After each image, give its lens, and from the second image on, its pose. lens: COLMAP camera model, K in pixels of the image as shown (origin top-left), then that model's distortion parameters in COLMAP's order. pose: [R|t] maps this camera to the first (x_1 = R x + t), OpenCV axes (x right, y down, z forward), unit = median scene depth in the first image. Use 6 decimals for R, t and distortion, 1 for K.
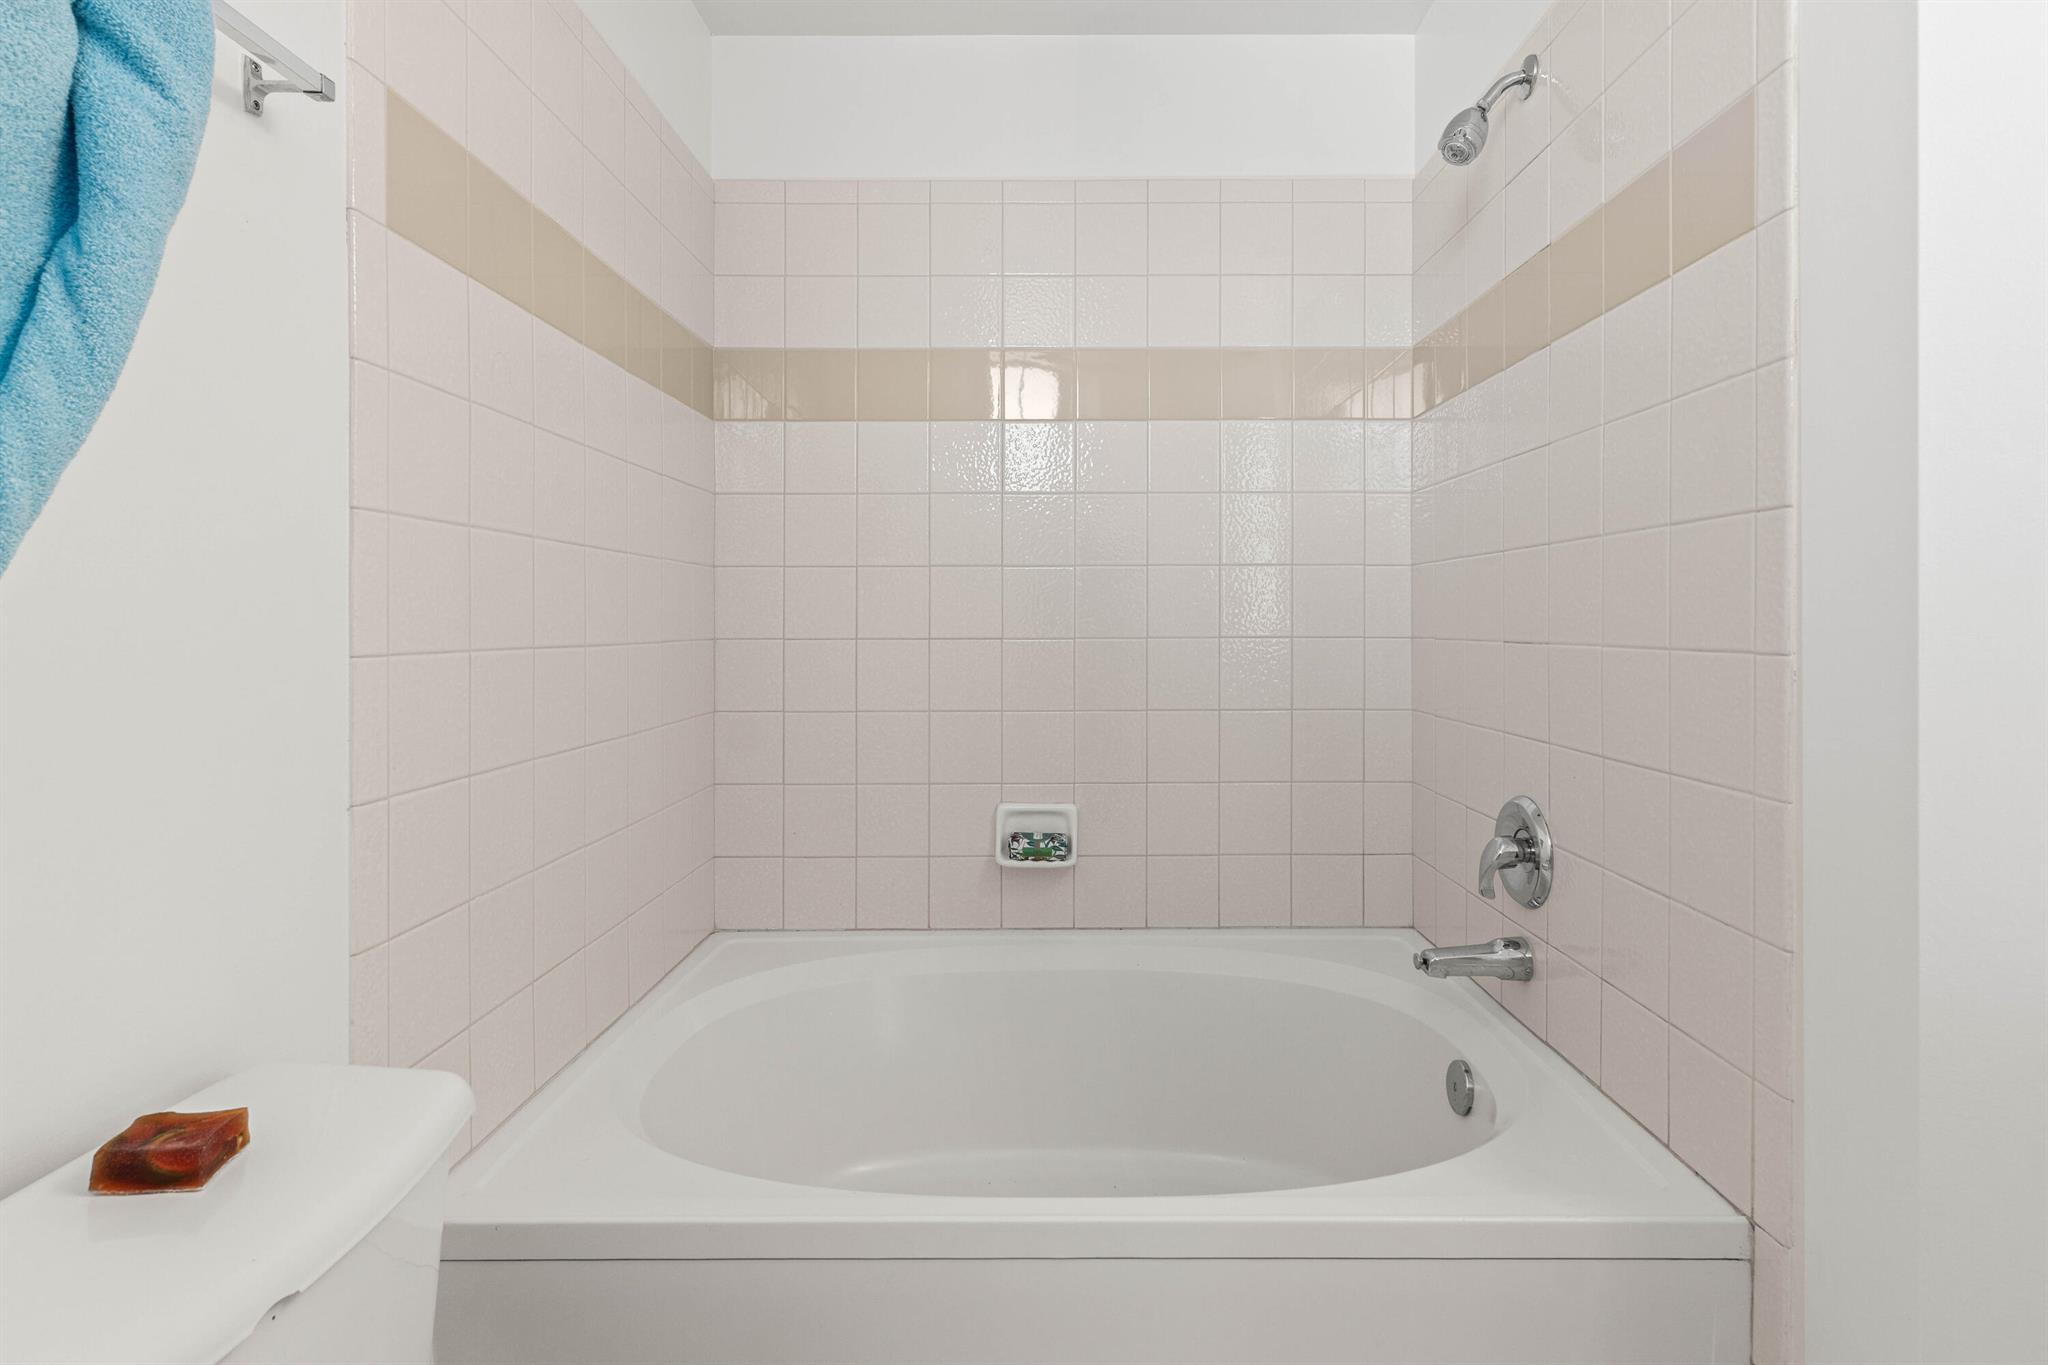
lens RADIAL K [[973.0, 0, 1014.2], [0, 973.0, 619.9], [0, 0, 1]] dist [0.000822, 0.000189]
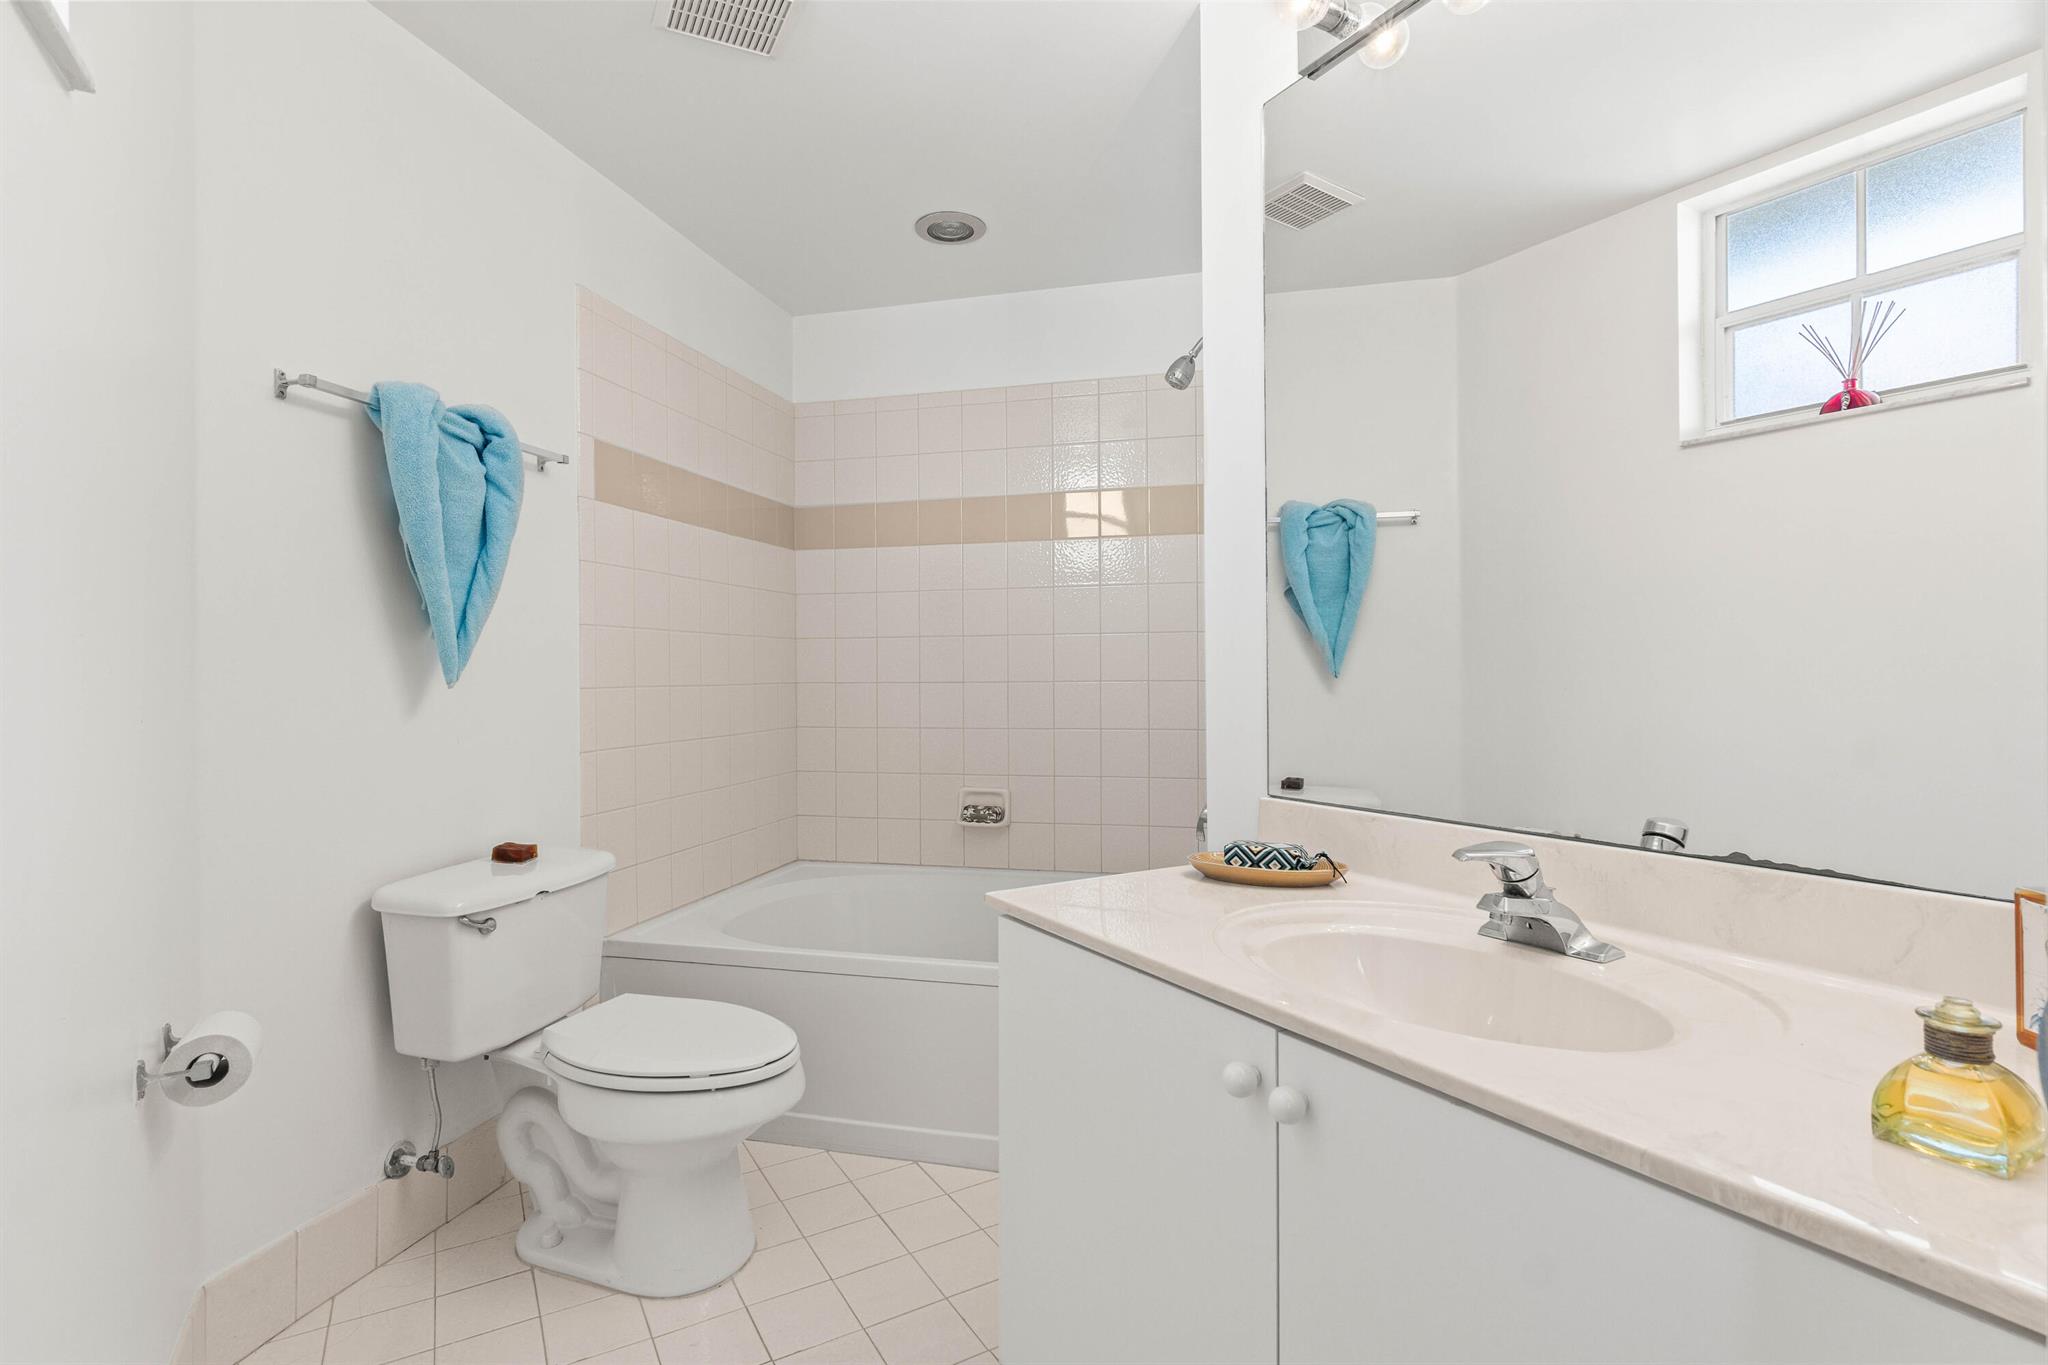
lens RADIAL K [[995.6, 0, 1014.6], [0, 995.6, 672.6], [0, 0, 1]] dist [-0.002348, -0.000757]
pose [[0.965358, -0.005832, -0.260862, 0.623173], [0.006419, 0.999978, 0.001400, 0.001862], [0.260849, -0.003026, 0.965375, -0.679650]]
